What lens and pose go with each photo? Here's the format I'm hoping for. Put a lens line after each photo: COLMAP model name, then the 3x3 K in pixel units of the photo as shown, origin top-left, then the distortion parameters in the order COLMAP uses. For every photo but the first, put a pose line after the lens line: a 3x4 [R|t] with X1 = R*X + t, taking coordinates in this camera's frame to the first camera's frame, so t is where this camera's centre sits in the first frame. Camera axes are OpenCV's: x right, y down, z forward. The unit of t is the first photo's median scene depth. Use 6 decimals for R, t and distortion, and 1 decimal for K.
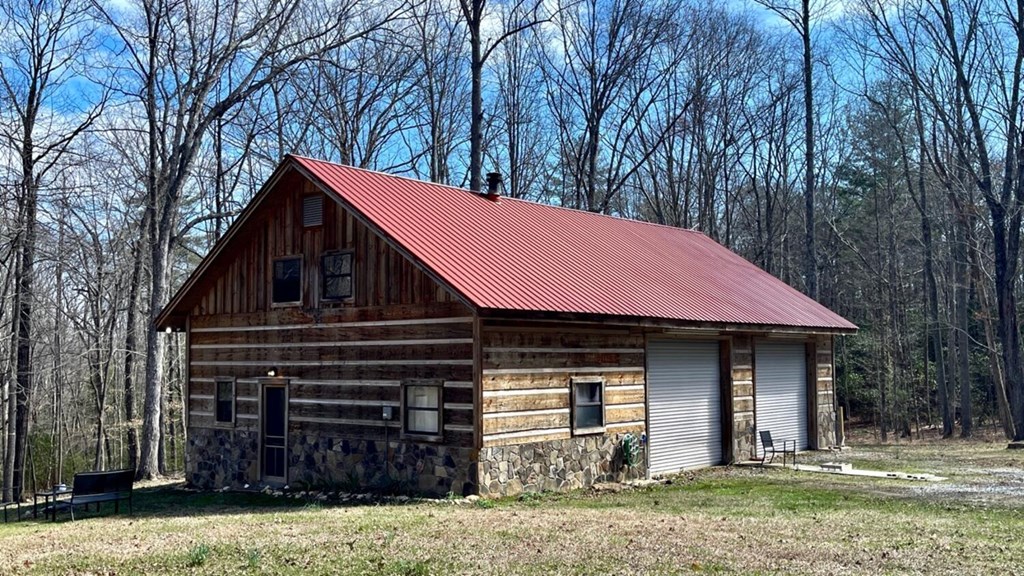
lens RADIAL K [[1006.7, 0, 509.0], [0, 1006.7, 286.5], [0, 0, 1]] dist [0.022812, 0.000000]
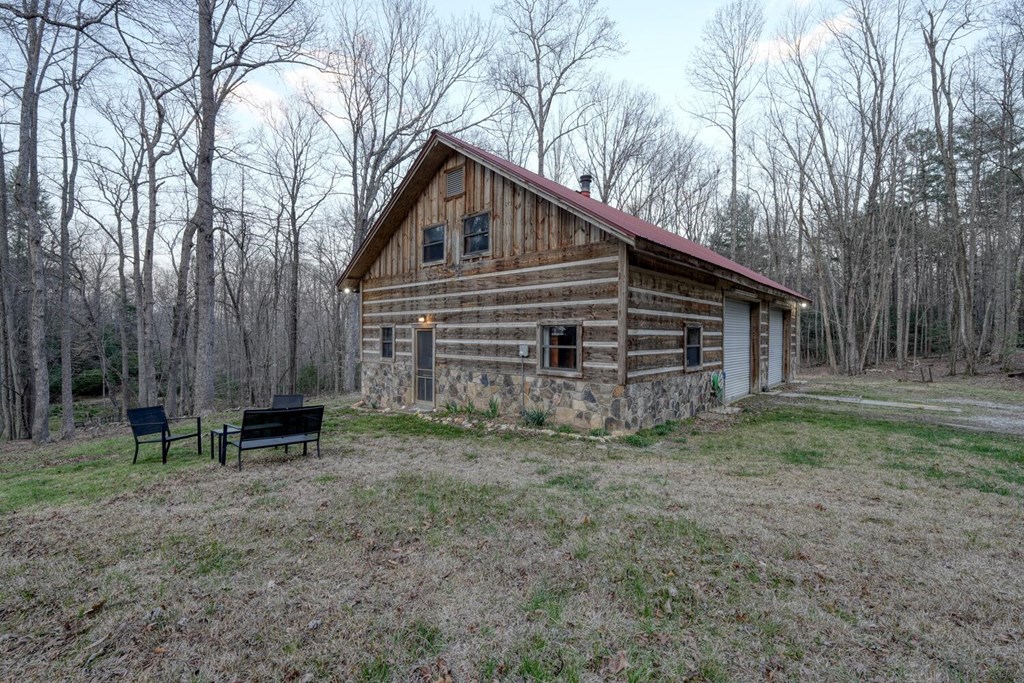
lens RADIAL K [[437.5, 0, 510.2], [0, 437.5, 343.2], [0, 0, 1]] dist [-0.003692, 0.000532]
pose [[0.999140, 0.011228, -0.039922, -0.110142], [-0.007628, 0.995984, 0.089202, 0.069986], [0.040763, -0.088821, 0.995213, 0.489548]]
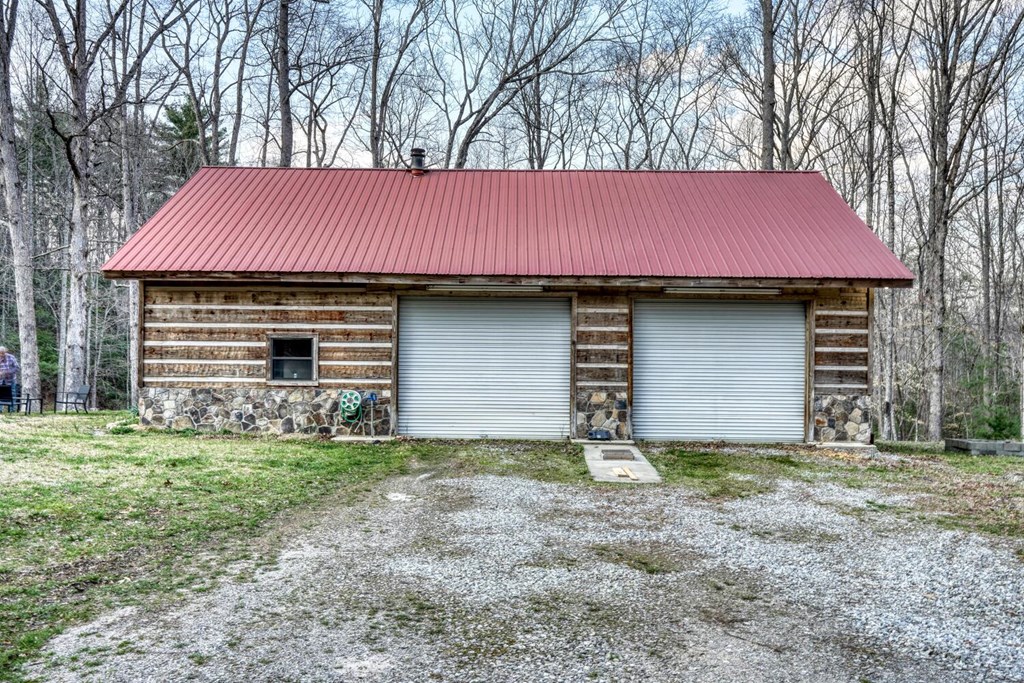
lens RADIAL K [[743.7, 0, 507.5], [0, 743.7, 340.4], [0, 0, 1]] dist [-0.007305, -0.001149]
pose [[0.635328, 0.016880, -0.772058, 0.821844], [0.043308, 0.997409, 0.057445, 0.062492], [0.771027, -0.069933, 0.632951, 0.676725]]
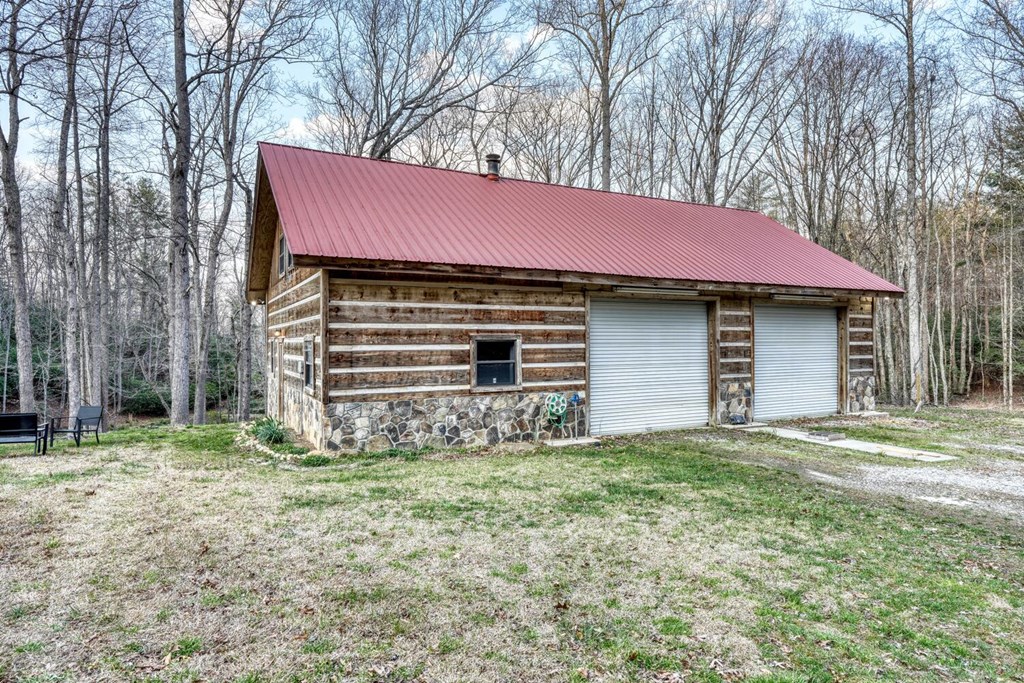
lens RADIAL K [[606.3, 0, 515.8], [0, 606.3, 341.2], [0, 0, 1]] dist [0.006727, 0.002370]
pose [[0.929349, -0.000346, -0.369203, 0.312194], [0.027304, 0.997326, 0.067796, 0.057141], [0.368192, -0.073087, 0.926873, 0.459753]]
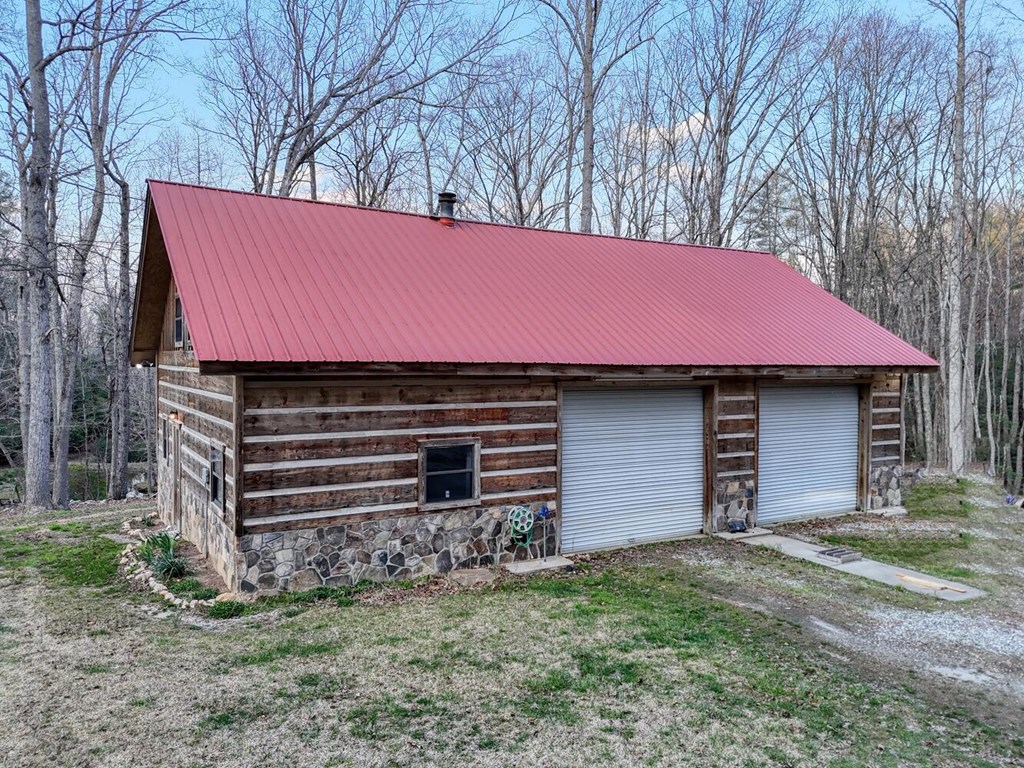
lens RADIAL K [[763.9, 0, 517.1], [0, 763.9, 383.1], [0, 0, 1]] dist [0.064364, -0.049993]
pose [[0.949217, 0.020611, -0.313945, 0.320501], [0.011378, 0.994951, 0.099719, -0.015346], [0.314415, -0.098227, 0.944190, 0.440086]]
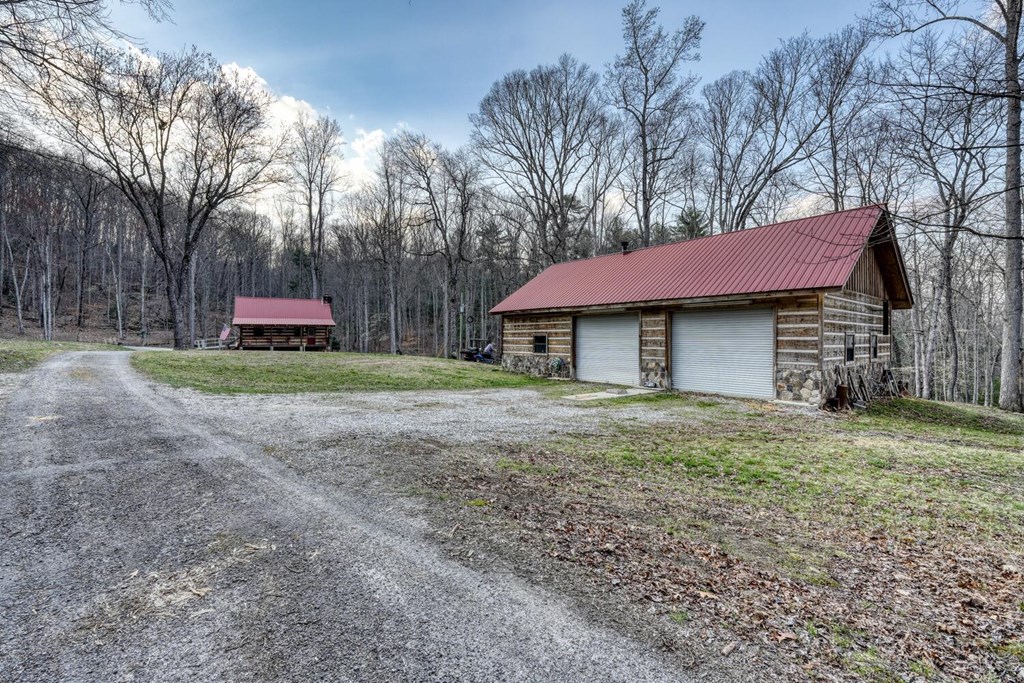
lens RADIAL K [[437.5, 0, 506.9], [0, 437.5, 345.1], [0, 0, 1]] dist [-0.003692, 0.000532]
pose [[-0.197391, 0.033650, -0.979747, 1.182155], [0.085206, 0.996217, 0.017049, 0.092819], [0.976615, -0.080116, -0.199512, 1.132295]]
